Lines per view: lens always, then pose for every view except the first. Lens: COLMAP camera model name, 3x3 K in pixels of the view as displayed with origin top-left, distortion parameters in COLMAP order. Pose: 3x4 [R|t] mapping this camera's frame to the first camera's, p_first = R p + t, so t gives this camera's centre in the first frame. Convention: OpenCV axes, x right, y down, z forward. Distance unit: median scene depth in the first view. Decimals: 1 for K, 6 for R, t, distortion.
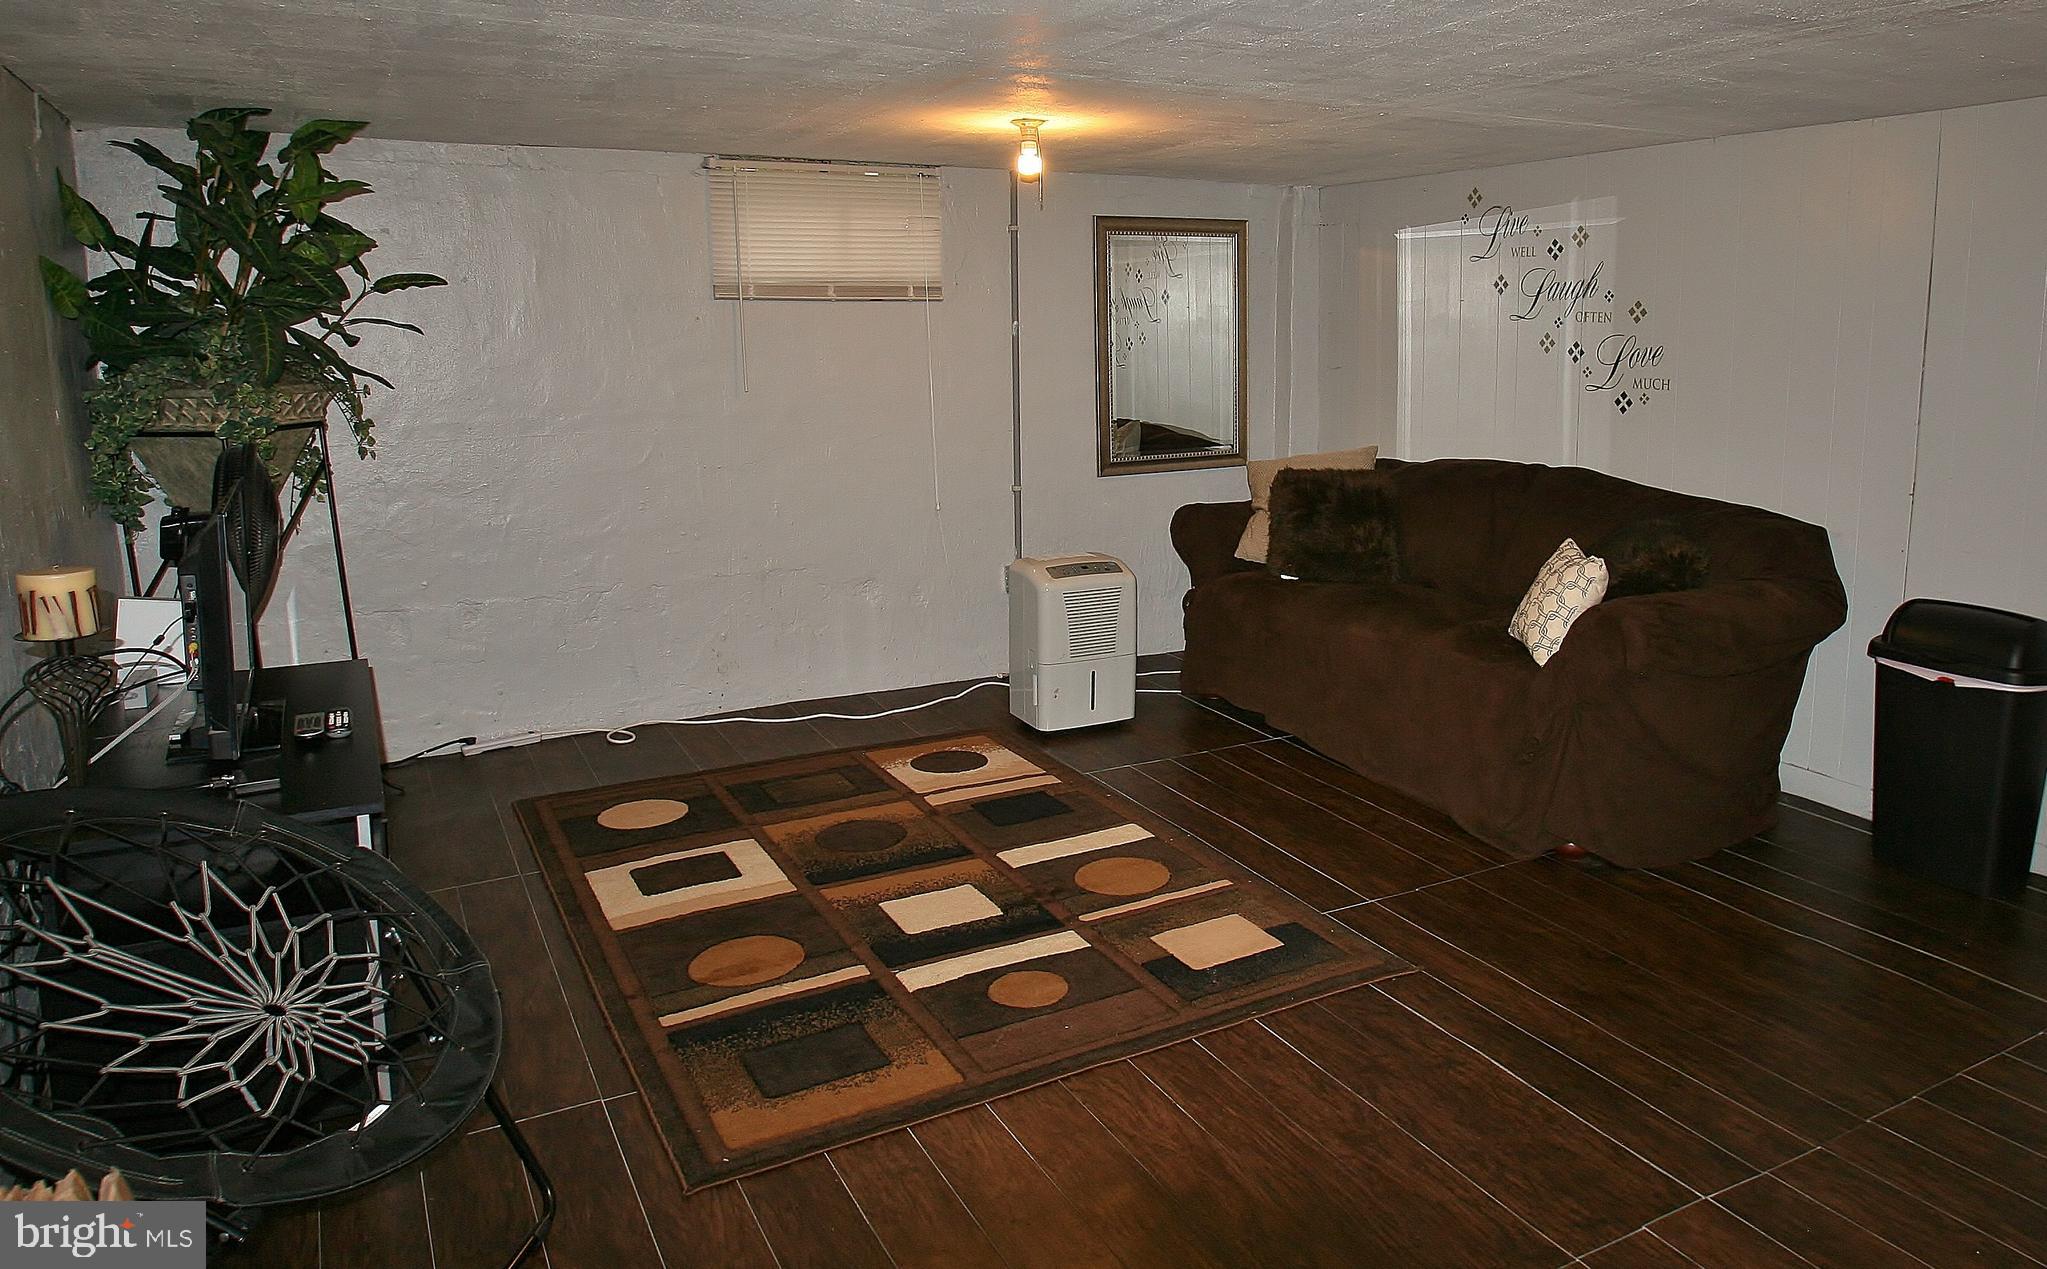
lens RADIAL K [[1390.3, 0, 1031.5], [0, 1390.3, 634.5], [0, 0, 1]] dist [-0.003919, -0.000105]
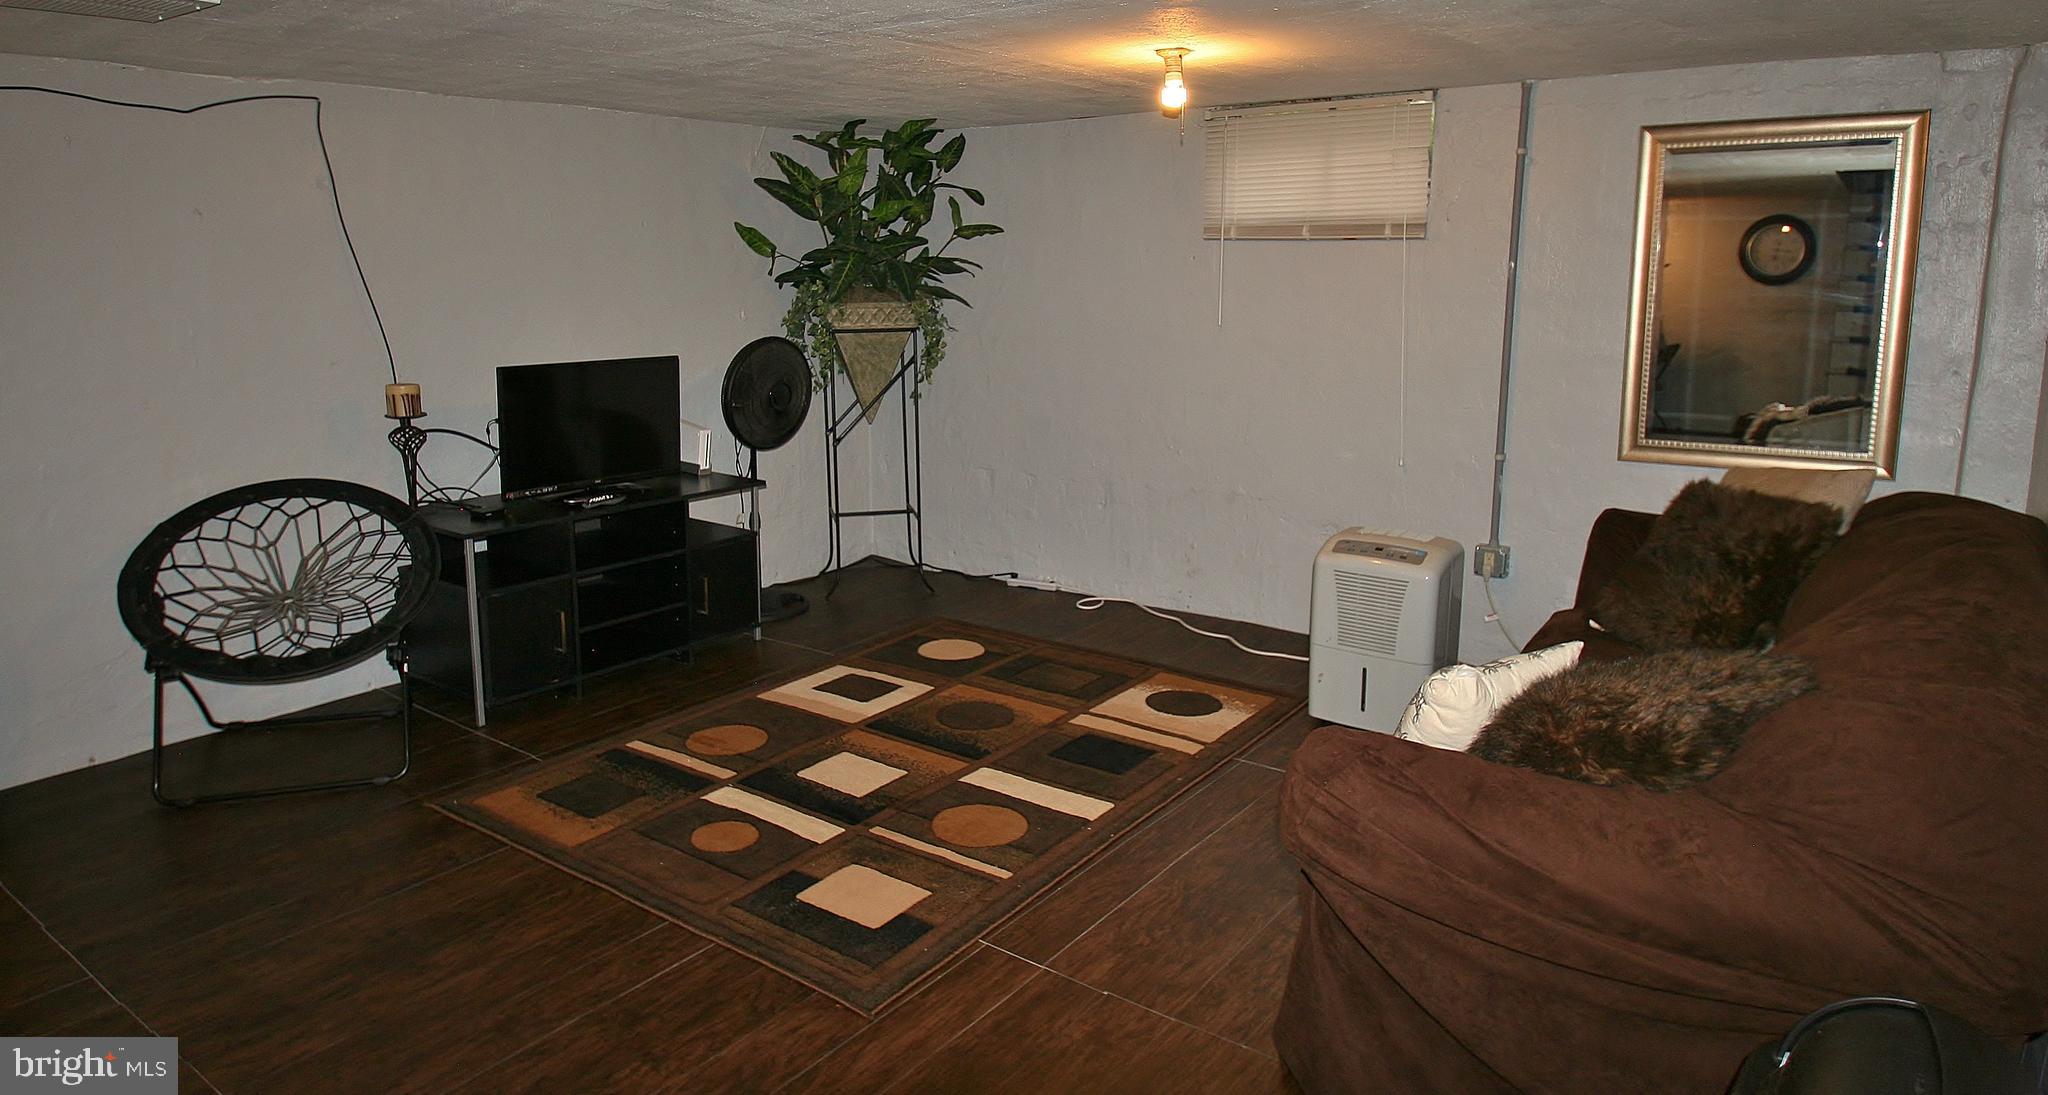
lens RADIAL K [[1217.8, 0, 1029.6], [0, 1217.8, 546.7], [0, 0, 1]] dist [-0.007109, -0.000388]
pose [[0.430529, 0.210981, -0.877572, 0.742757], [-0.198018, 0.970687, 0.136221, -0.133763], [0.880587, 0.115127, 0.459687, 0.565780]]
